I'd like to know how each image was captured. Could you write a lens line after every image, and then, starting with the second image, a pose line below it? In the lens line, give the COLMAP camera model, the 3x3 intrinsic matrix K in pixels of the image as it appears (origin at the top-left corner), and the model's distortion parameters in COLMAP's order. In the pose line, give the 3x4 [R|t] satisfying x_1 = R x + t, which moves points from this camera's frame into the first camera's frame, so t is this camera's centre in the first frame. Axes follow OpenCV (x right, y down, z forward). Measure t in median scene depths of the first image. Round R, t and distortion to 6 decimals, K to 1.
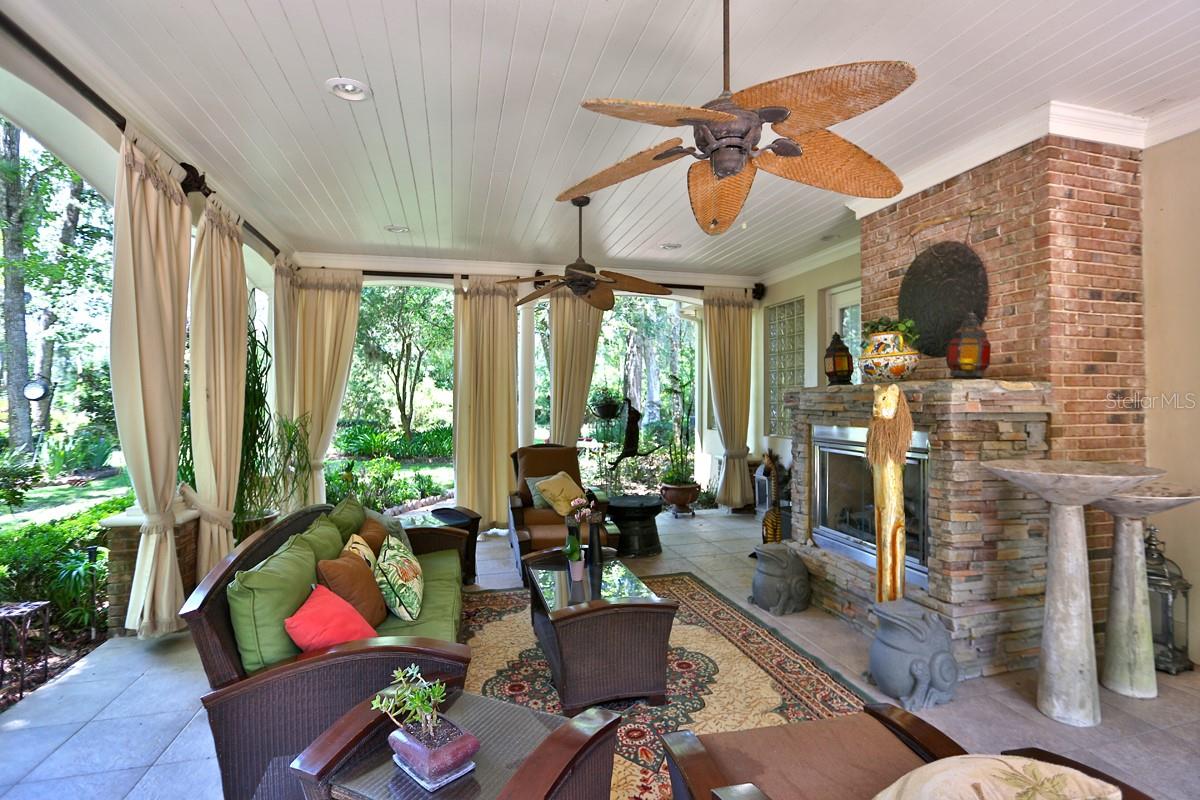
lens RADIAL K [[585.8, 0, 603.3], [0, 585.8, 396.6], [0, 0, 1]] dist [-0.072092, 0.035761]
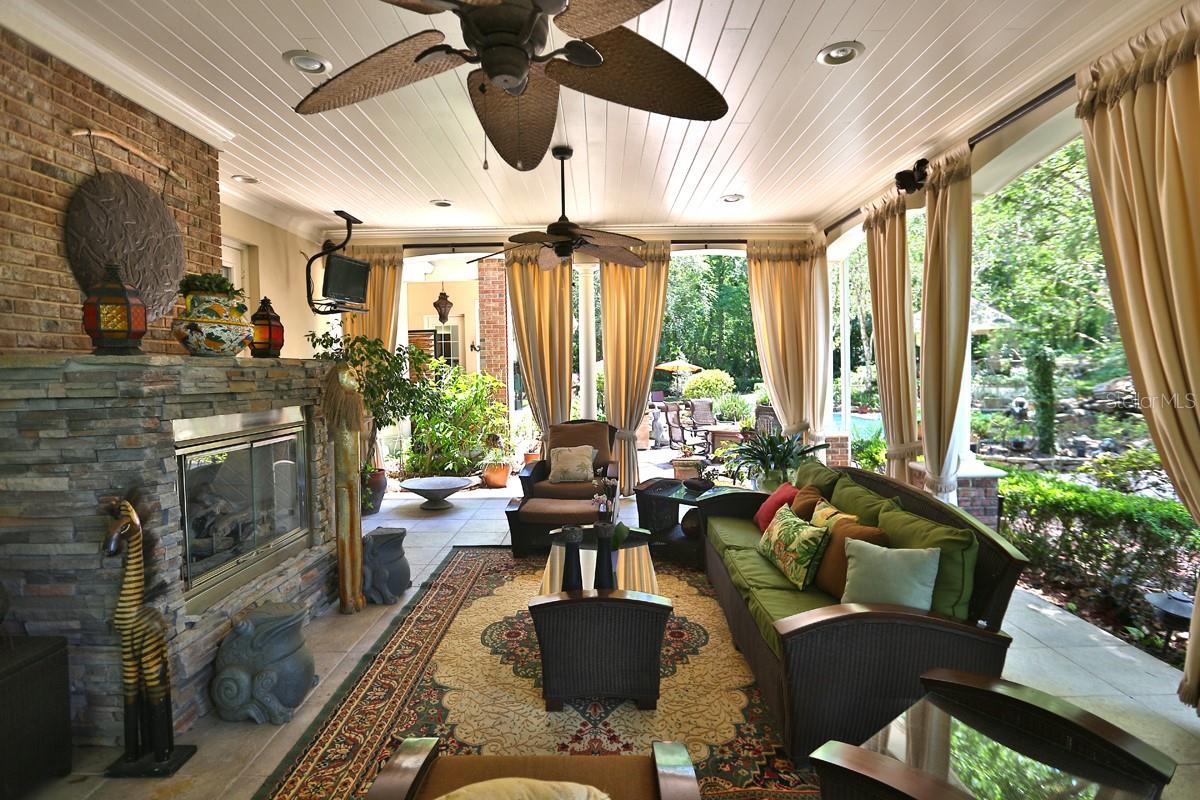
lens RADIAL K [[585.8, 0, 603.3], [0, 585.8, 396.6], [0, 0, 1]] dist [-0.072092, 0.035761]
pose [[-0.970702, 0.002185, 0.240276, -0.256998], [0.011616, 0.999216, 0.037841, 0.008489], [-0.240005, 0.039523, -0.969967, 1.910572]]
